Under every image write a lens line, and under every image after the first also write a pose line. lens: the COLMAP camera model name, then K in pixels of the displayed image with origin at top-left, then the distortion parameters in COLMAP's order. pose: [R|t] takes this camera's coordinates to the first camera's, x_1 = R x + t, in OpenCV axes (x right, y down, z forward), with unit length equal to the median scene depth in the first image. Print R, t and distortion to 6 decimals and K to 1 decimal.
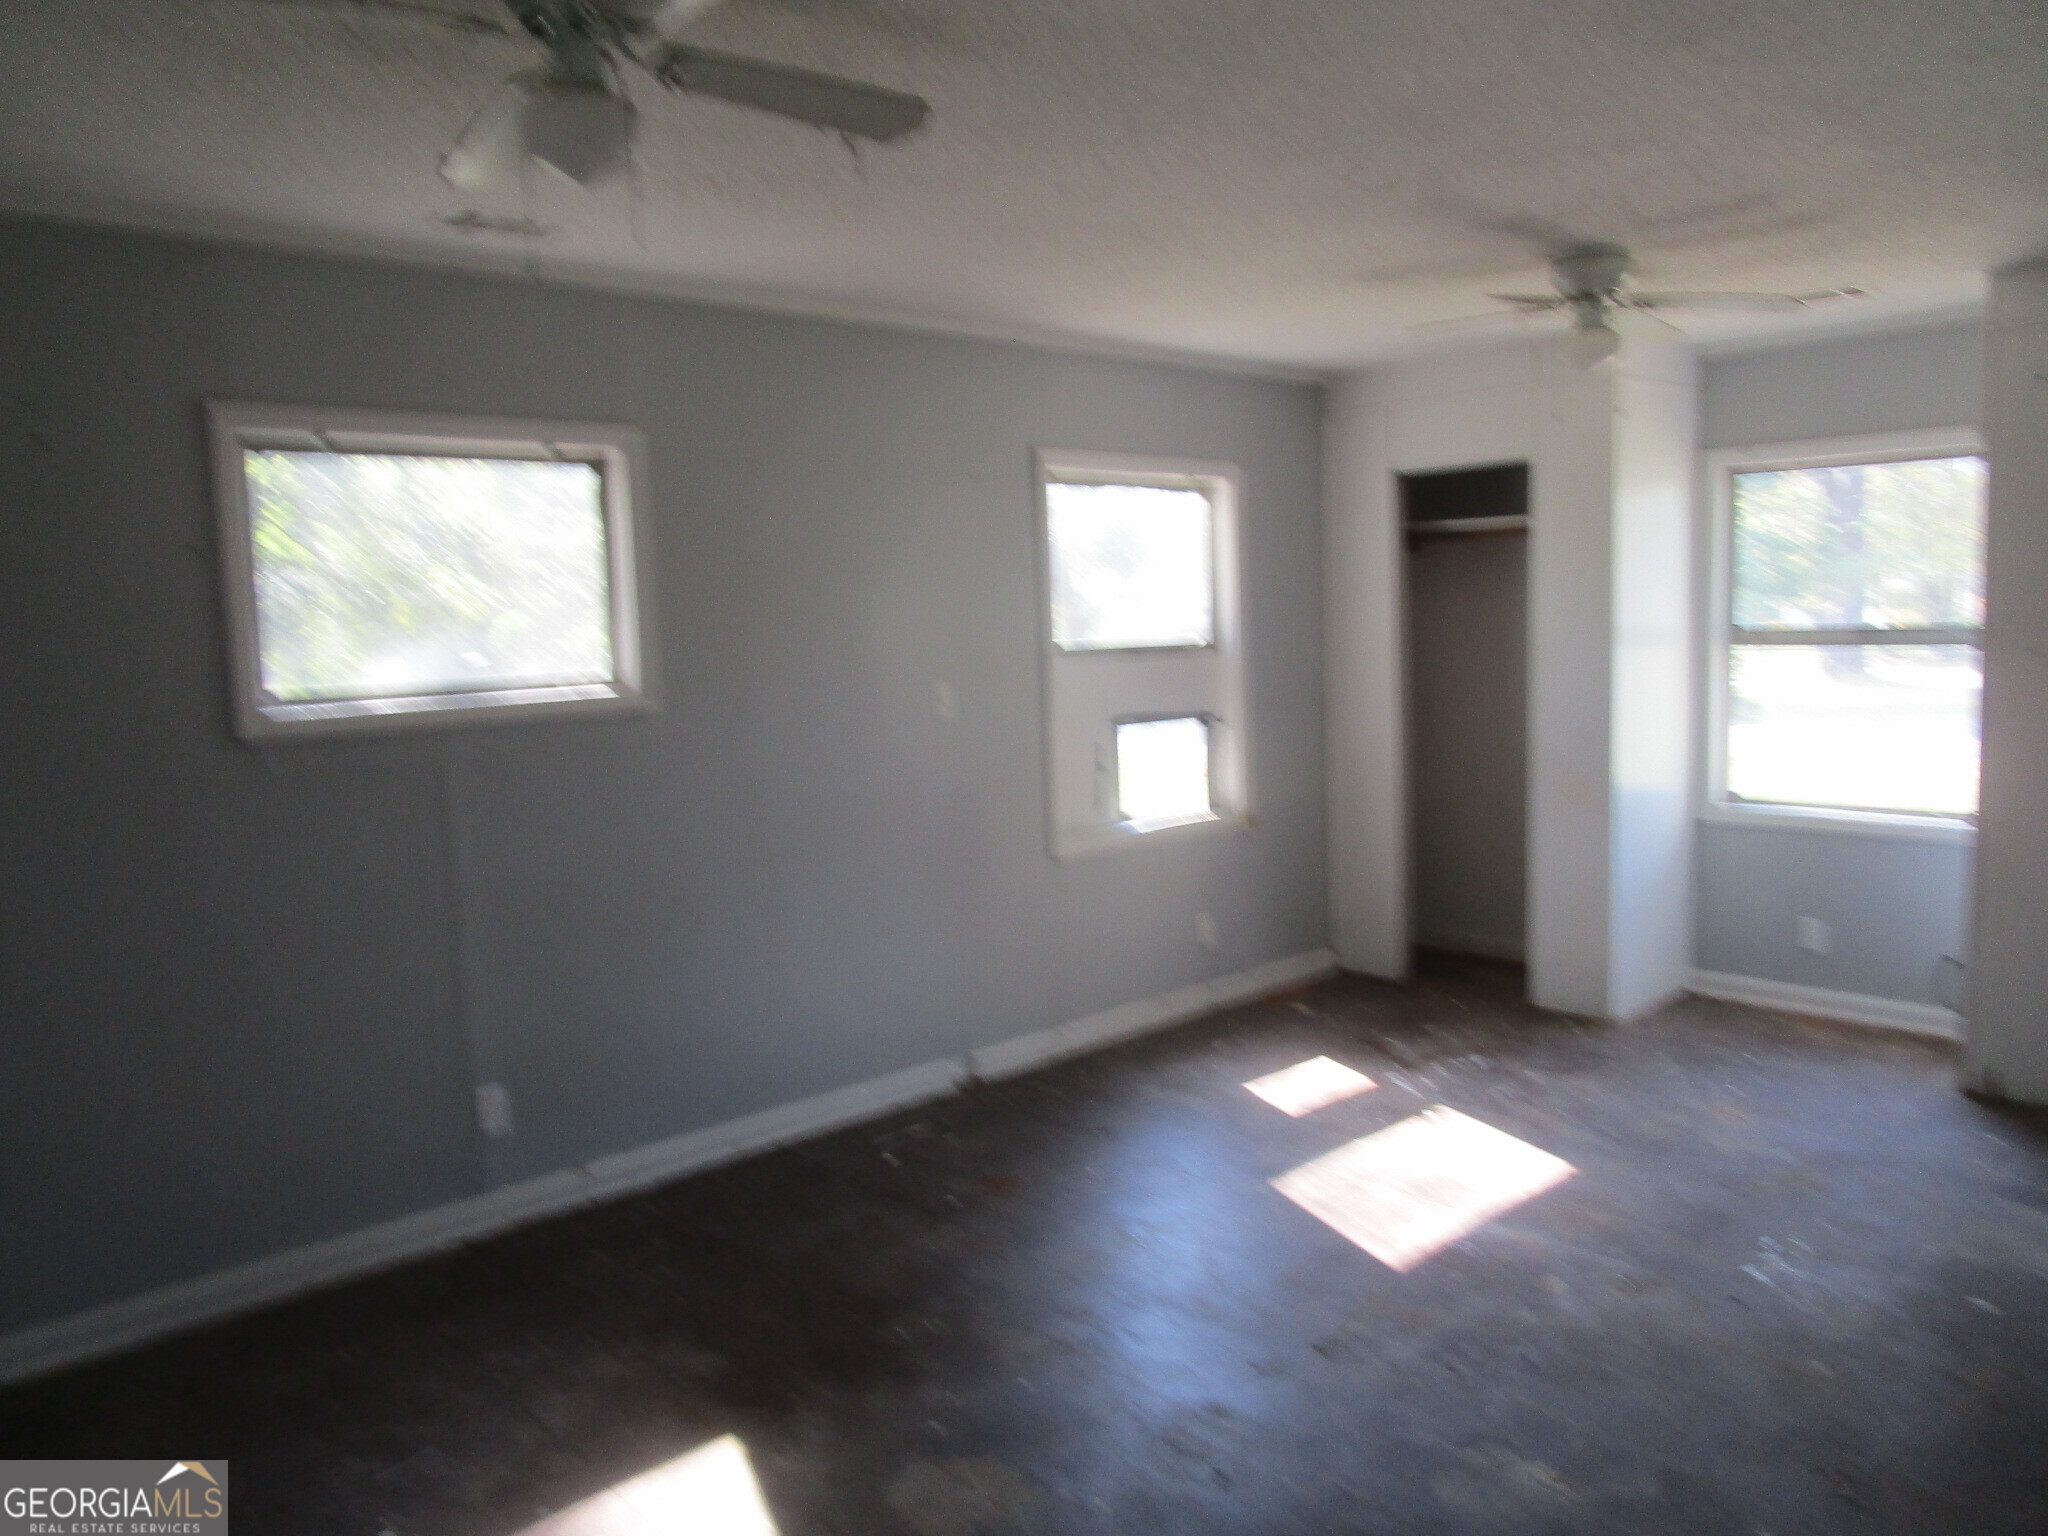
lens RADIAL K [[1452.6, 0, 1035.9], [0, 1452.6, 765.2], [0, 0, 1]] dist [-0.034070, 0.003687]
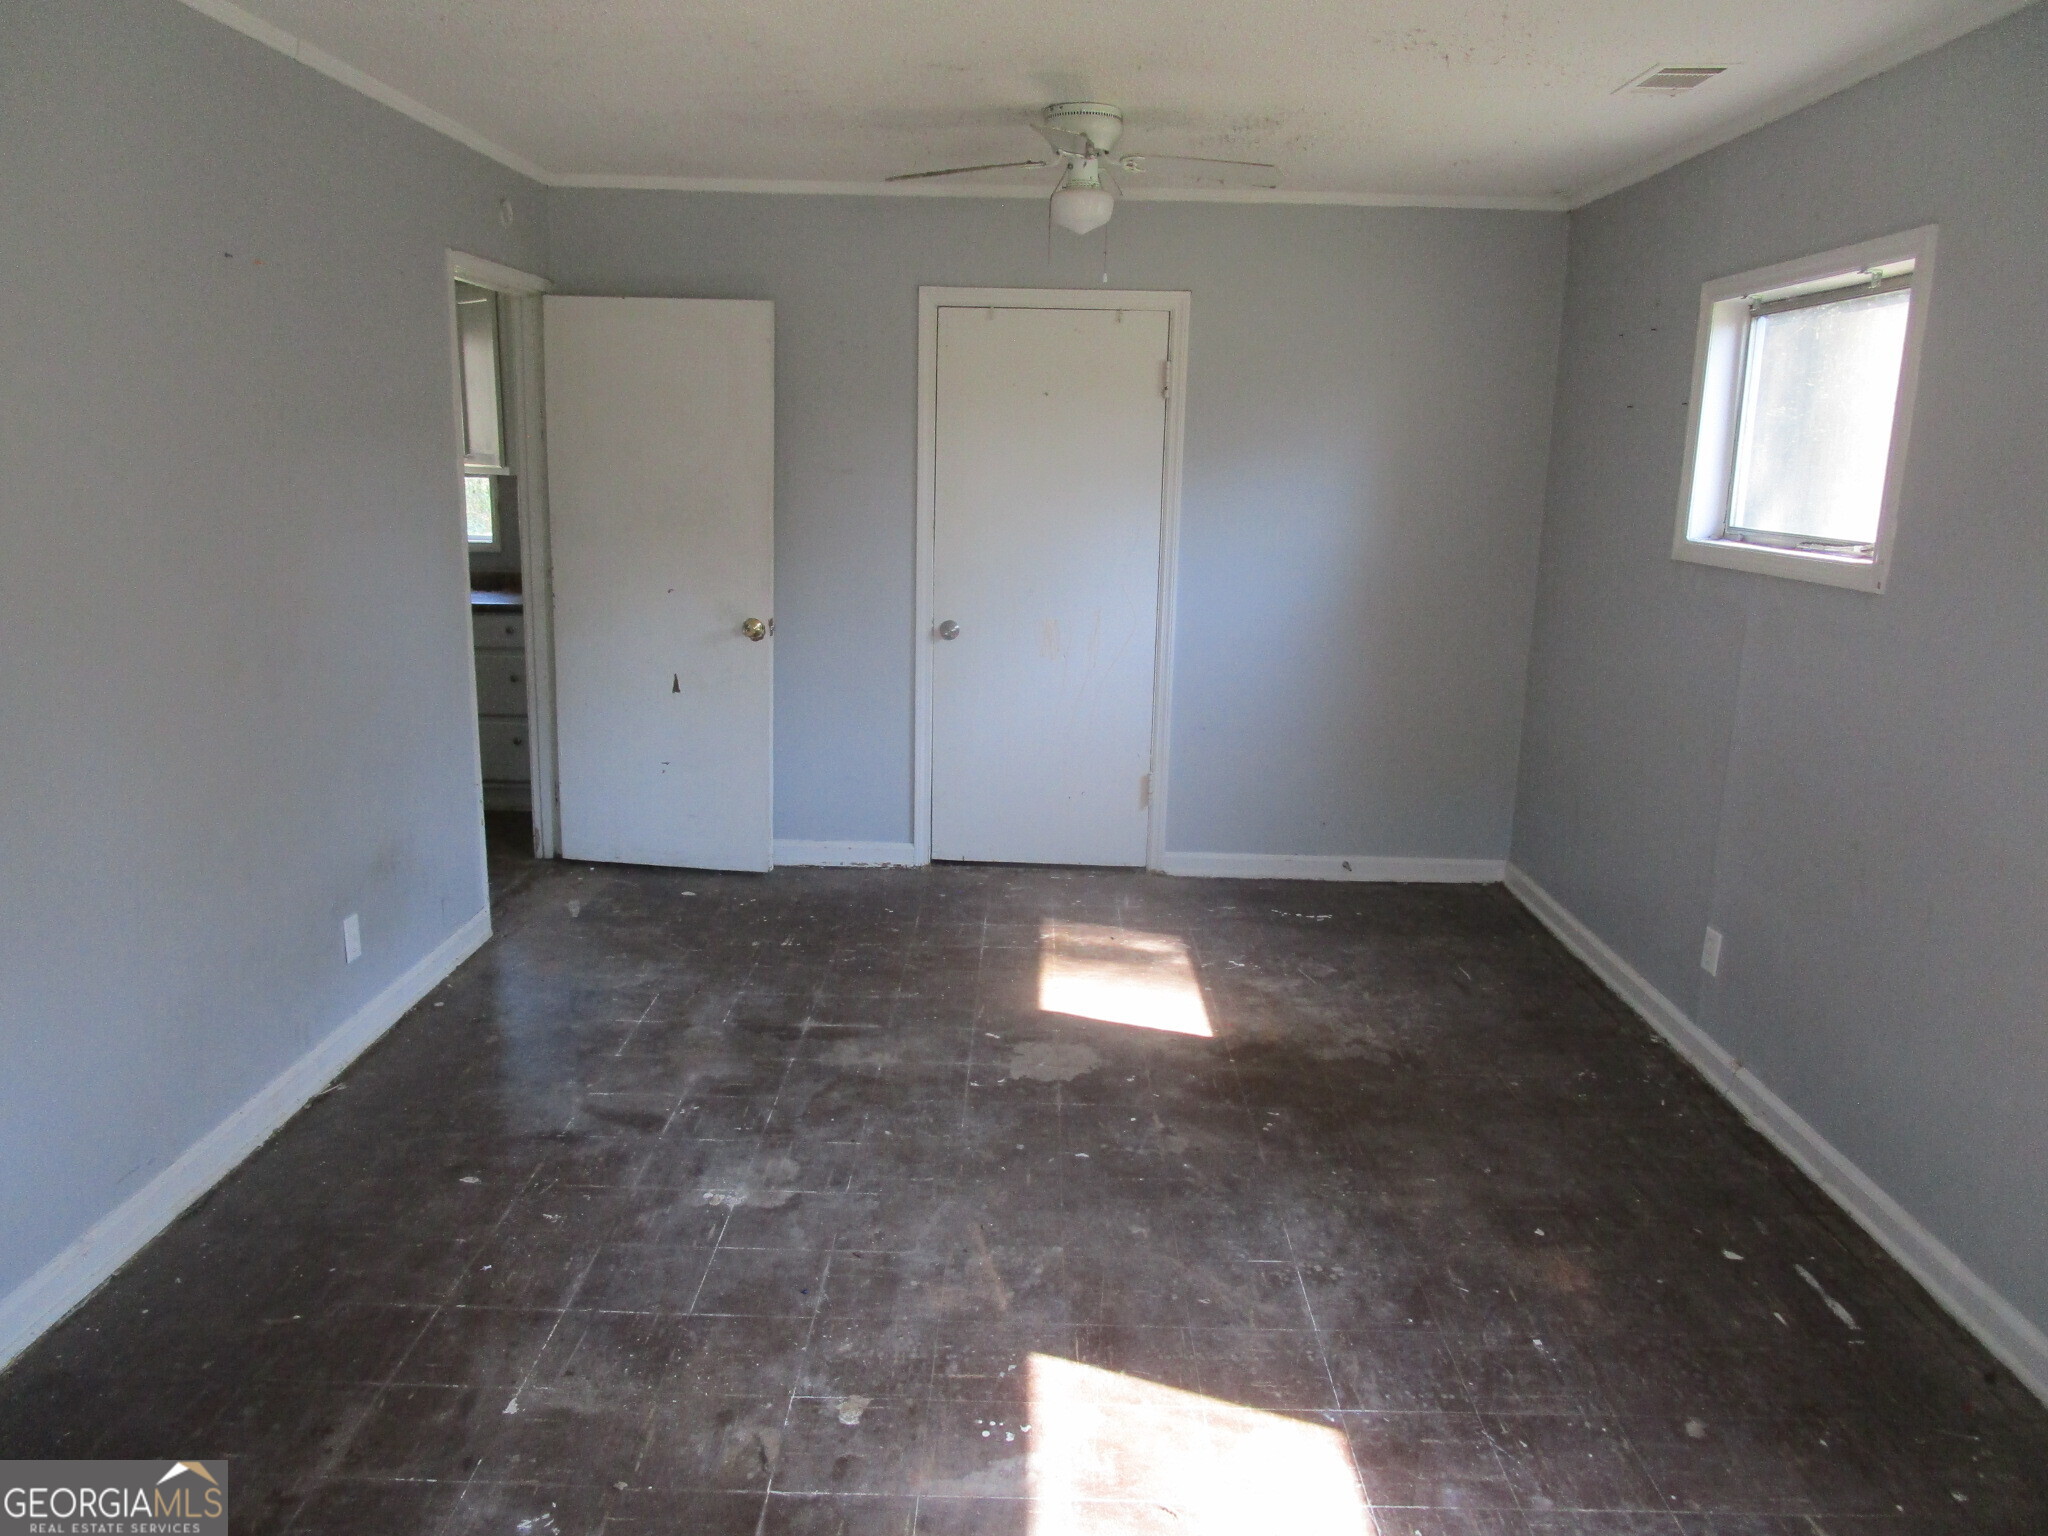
lens RADIAL K [[1452.6, 0, 1038.9], [0, 1452.6, 763.2], [0, 0, 1]] dist [-0.034070, 0.003687]
pose [[-0.679246, 0.173259, -0.713166, 0.484651], [-0.074410, 0.950469, 0.301781, -0.120678], [0.730129, 0.258051, -0.632710, 0.921549]]
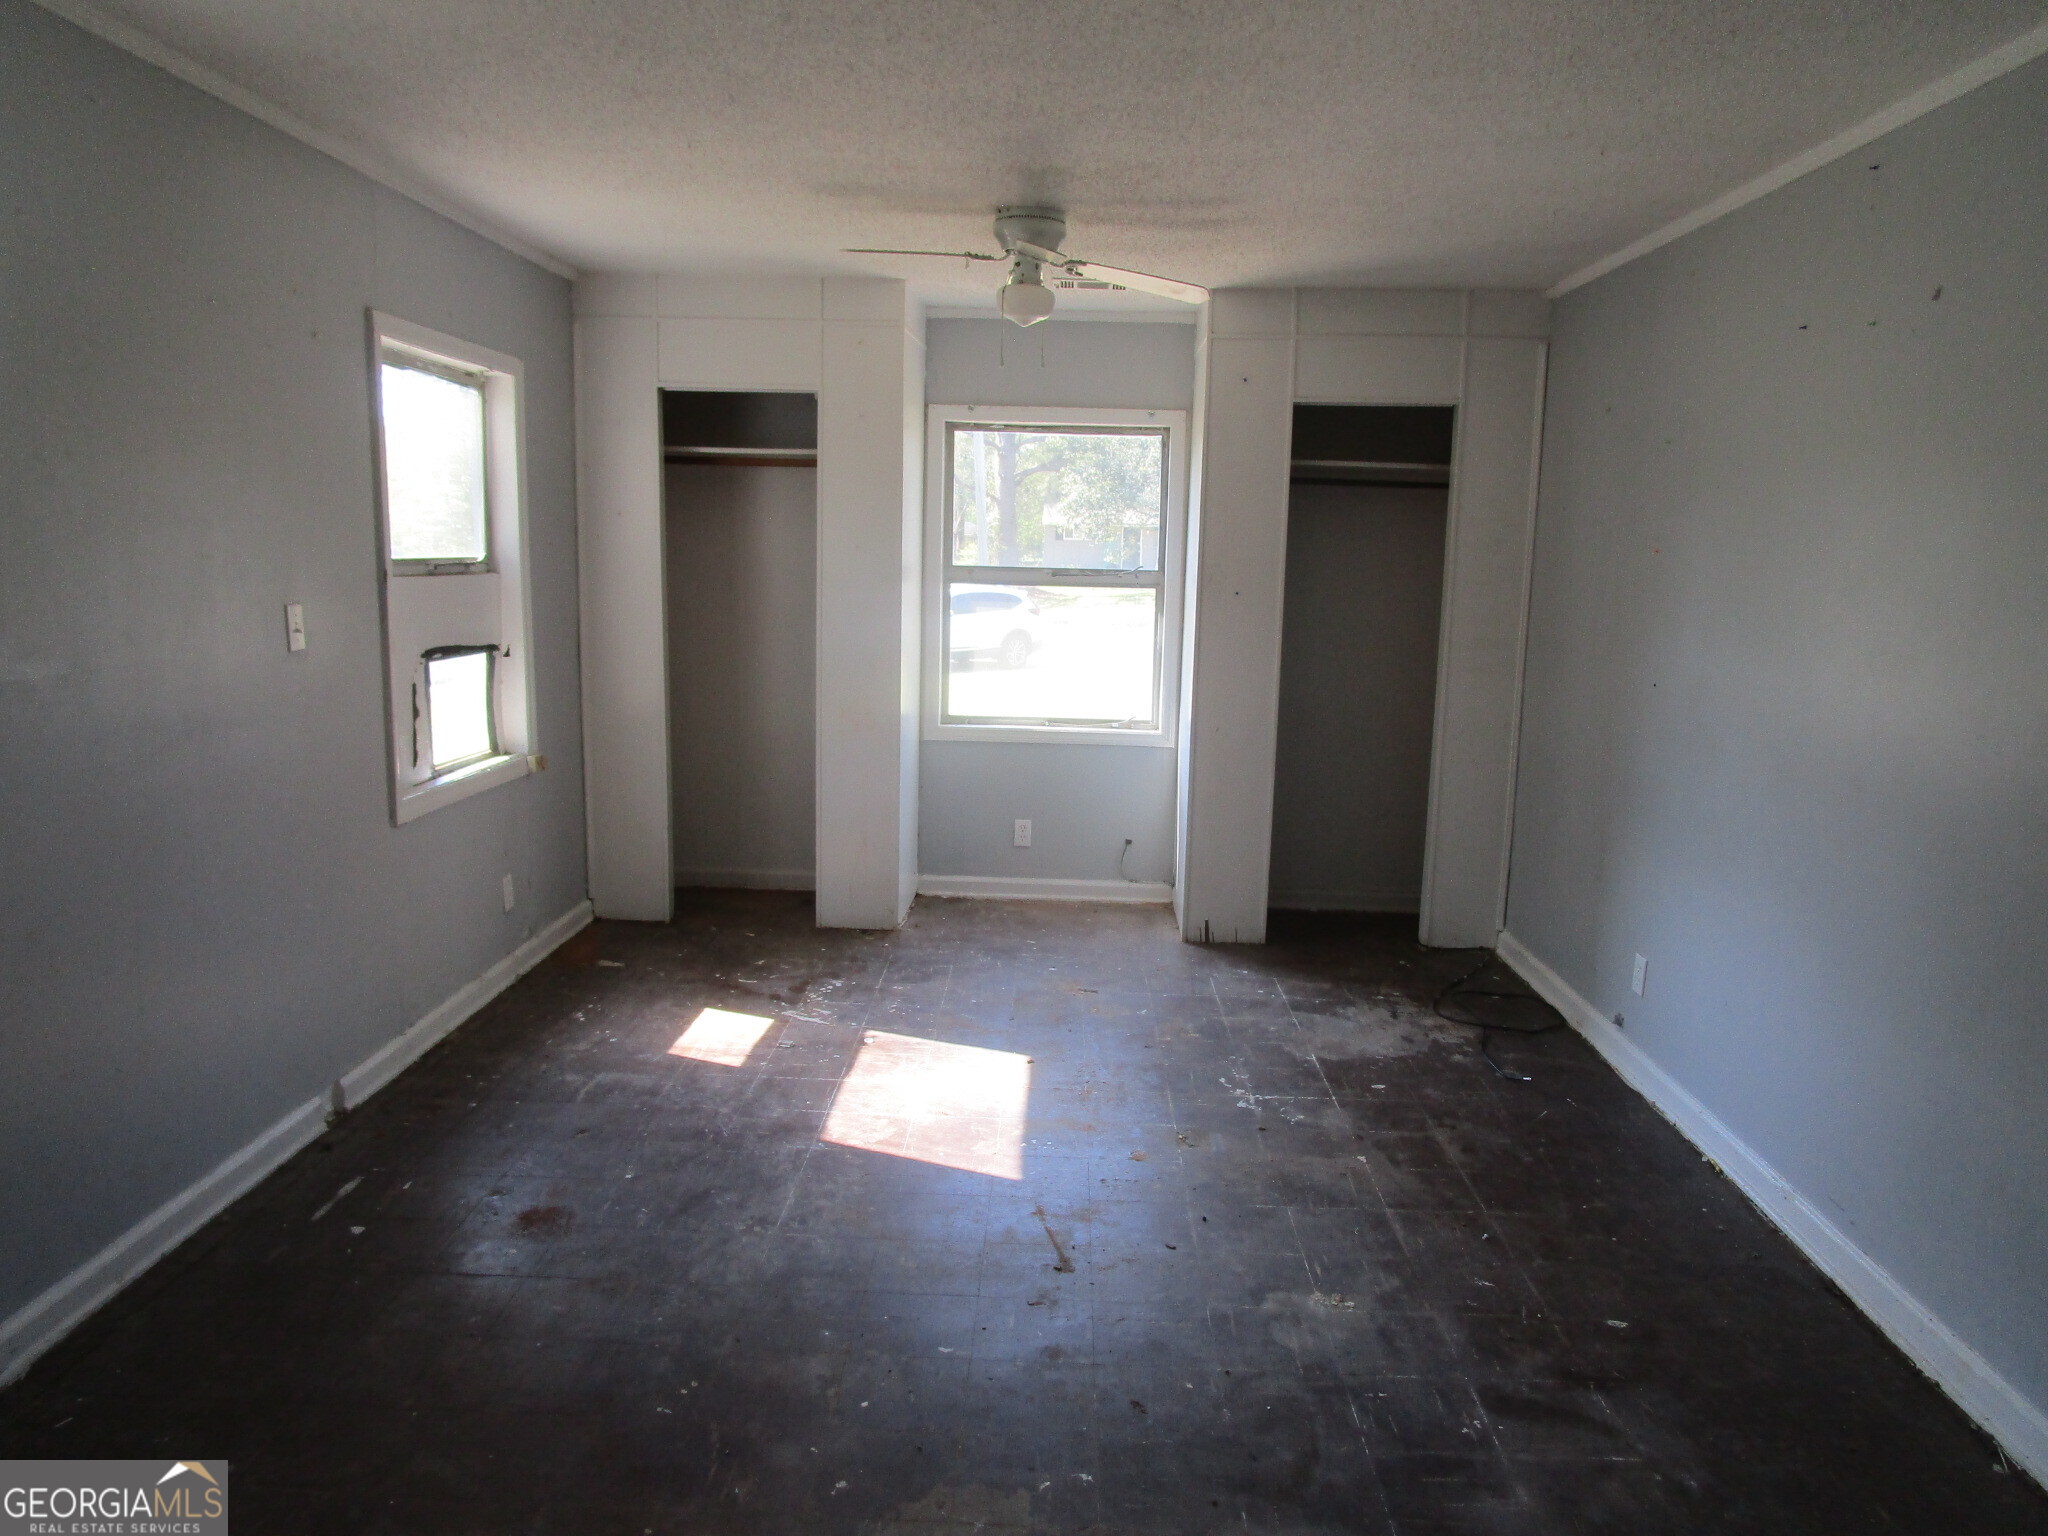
lens RADIAL K [[1452.6, 0, 1029.2], [0, 1452.6, 769.2], [0, 0, 1]] dist [-0.034070, 0.003687]
pose [[0.695129, -0.063855, 0.716043, -0.308950], [0.026337, 0.997641, 0.063400, -0.008380], [-0.718402, -0.025213, 0.695171, 0.181254]]
